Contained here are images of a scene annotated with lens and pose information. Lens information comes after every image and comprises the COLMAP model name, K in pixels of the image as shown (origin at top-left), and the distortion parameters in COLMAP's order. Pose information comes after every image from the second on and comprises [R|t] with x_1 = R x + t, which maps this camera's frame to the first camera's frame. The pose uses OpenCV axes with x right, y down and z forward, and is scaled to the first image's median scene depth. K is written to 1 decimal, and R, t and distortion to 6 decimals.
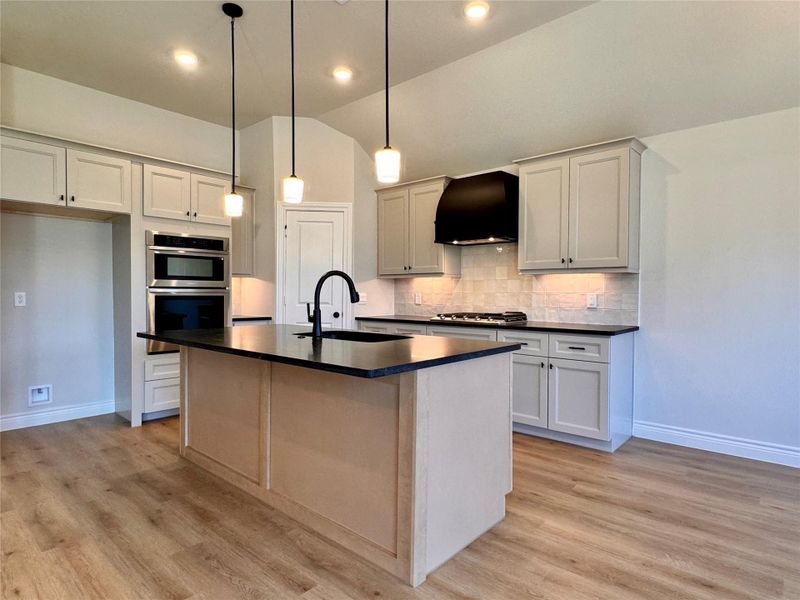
lens RADIAL K [[457.1, 0, 402.0], [0, 457.1, 302.3], [0, 0, 1]] dist [-0.001140, 0.000485]
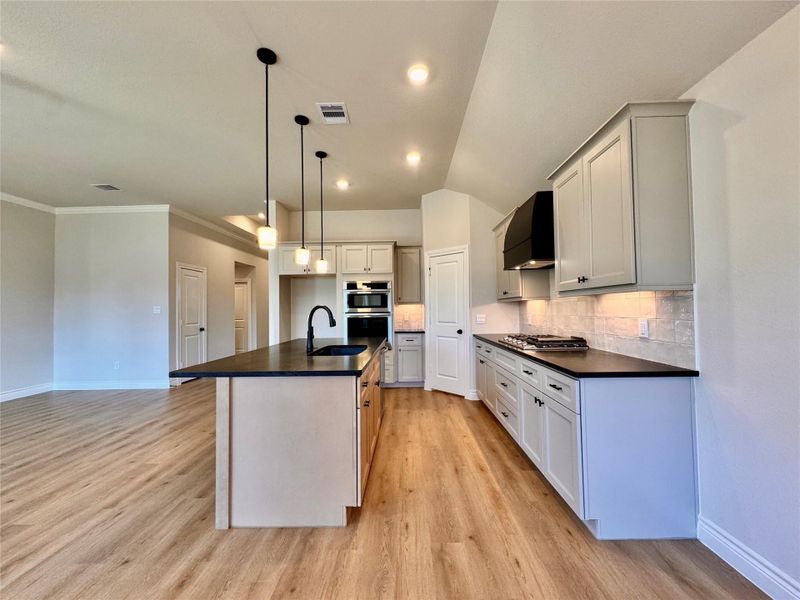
lens RADIAL K [[318.8, 0, 400.0], [0, 318.8, 300.0], [0, 0, 1]] dist [-0.001114, 0.000208]
pose [[0.649986, -0.035060, -0.759137, 0.586862], [-0.000919, 0.998898, -0.046920, -0.026620], [0.759945, 0.031195, 0.649238, 0.374141]]
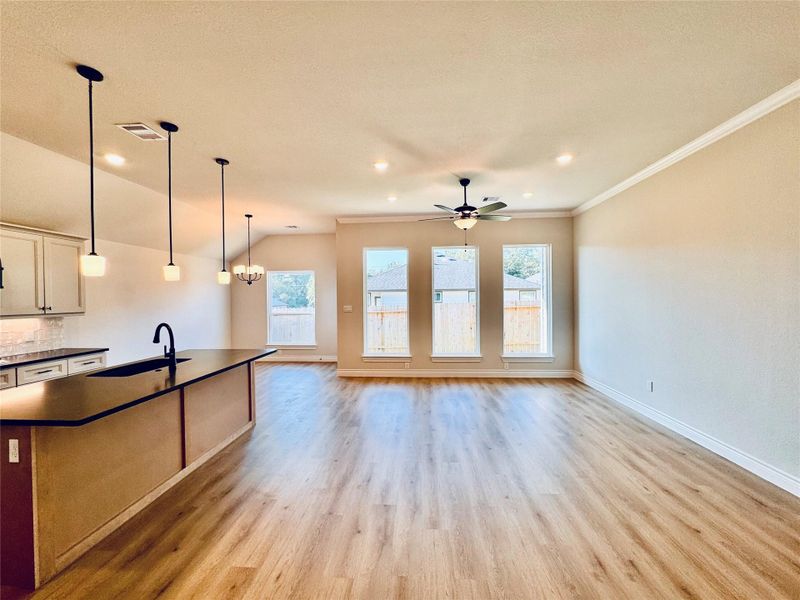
lens RADIAL K [[318.8, 0, 400.0], [0, 318.8, 300.0], [0, 0, 1]] dist [-0.001114, 0.000208]
pose [[-0.611021, -0.000240, 0.791615, -1.097831], [0.029157, 0.999315, 0.022807, -0.108712], [-0.791077, 0.037017, -0.610595, 0.736799]]
